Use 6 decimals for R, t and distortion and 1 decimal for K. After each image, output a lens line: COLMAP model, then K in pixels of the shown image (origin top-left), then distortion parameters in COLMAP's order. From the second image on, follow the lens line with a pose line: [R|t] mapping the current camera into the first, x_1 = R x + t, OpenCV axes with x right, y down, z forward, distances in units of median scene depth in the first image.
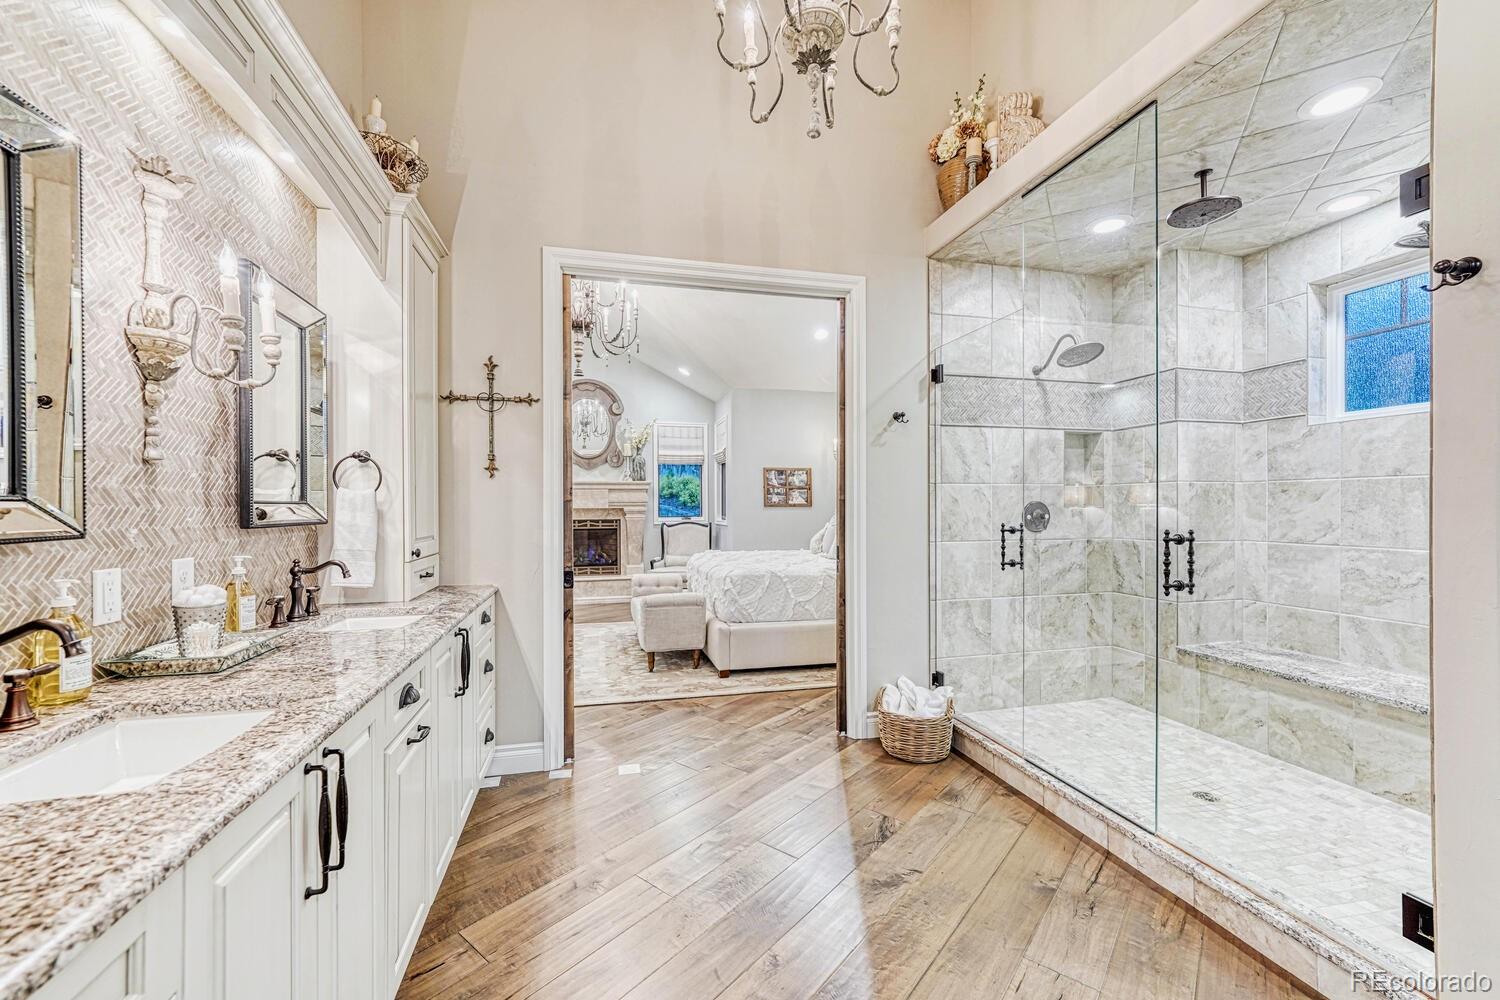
lens RADIAL K [[613.3, 0, 746.4], [0, 613.3, 504.3], [0, 0, 1]] dist [-0.001377, -0.000168]
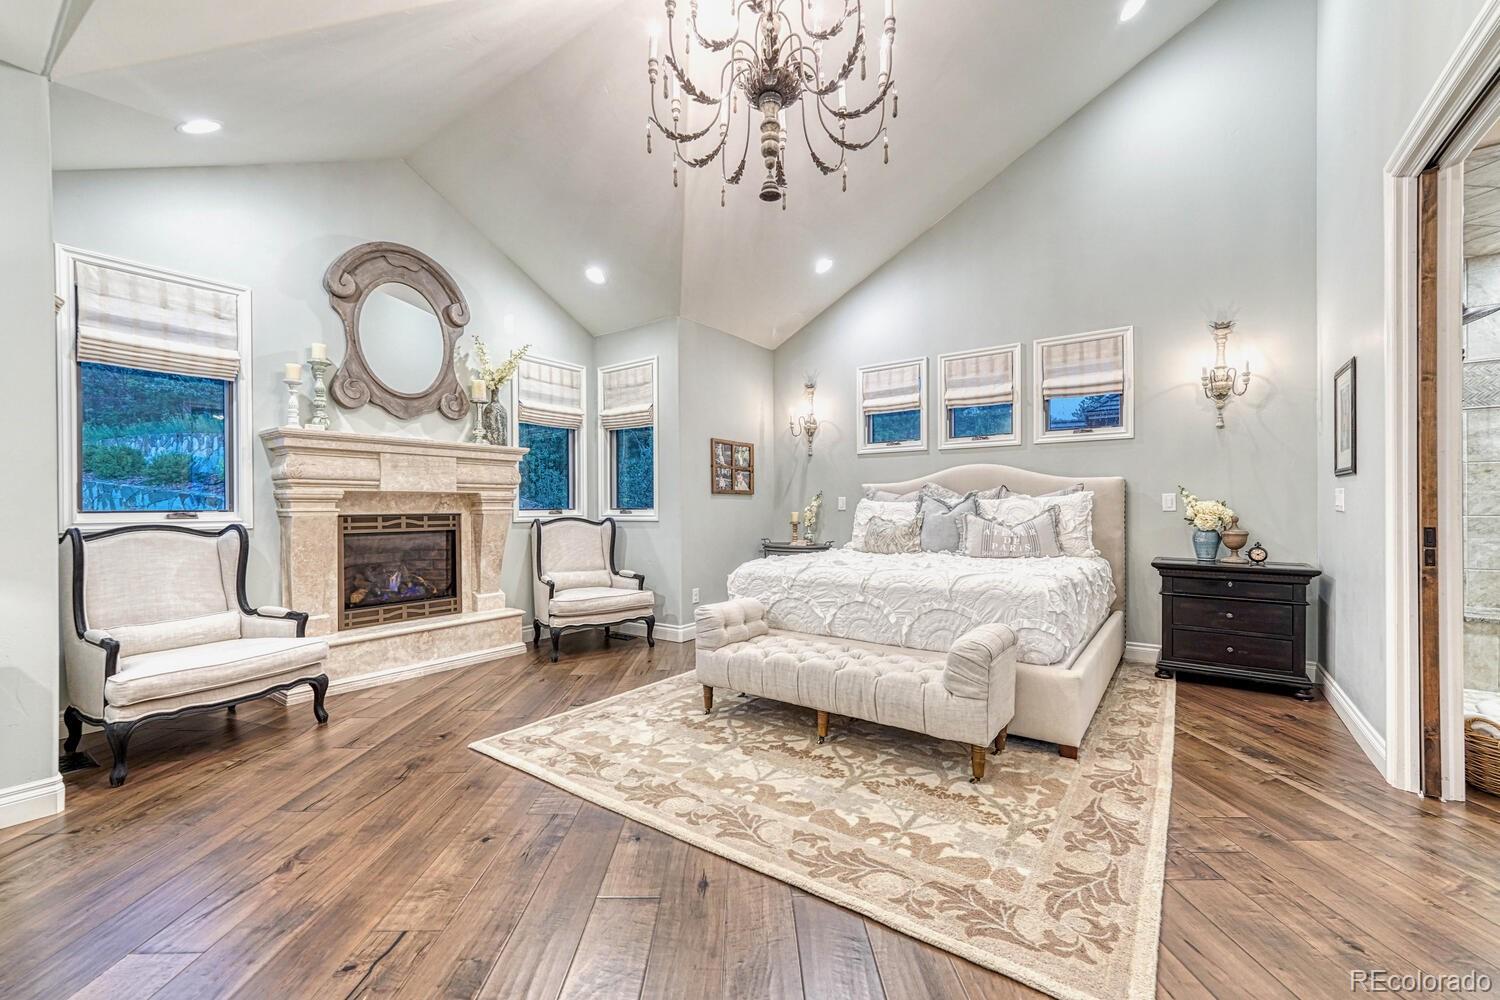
lens RADIAL K [[613.3, 0, 751.4], [0, 613.3, 505.4], [0, 0, 1]] dist [-0.001377, -0.000168]
pose [[0.761833, 0.003471, 0.647765, -0.392214], [-0.000392, 0.999988, -0.004897, 0.020983], [-0.647774, 0.003476, 0.761825, 0.431862]]
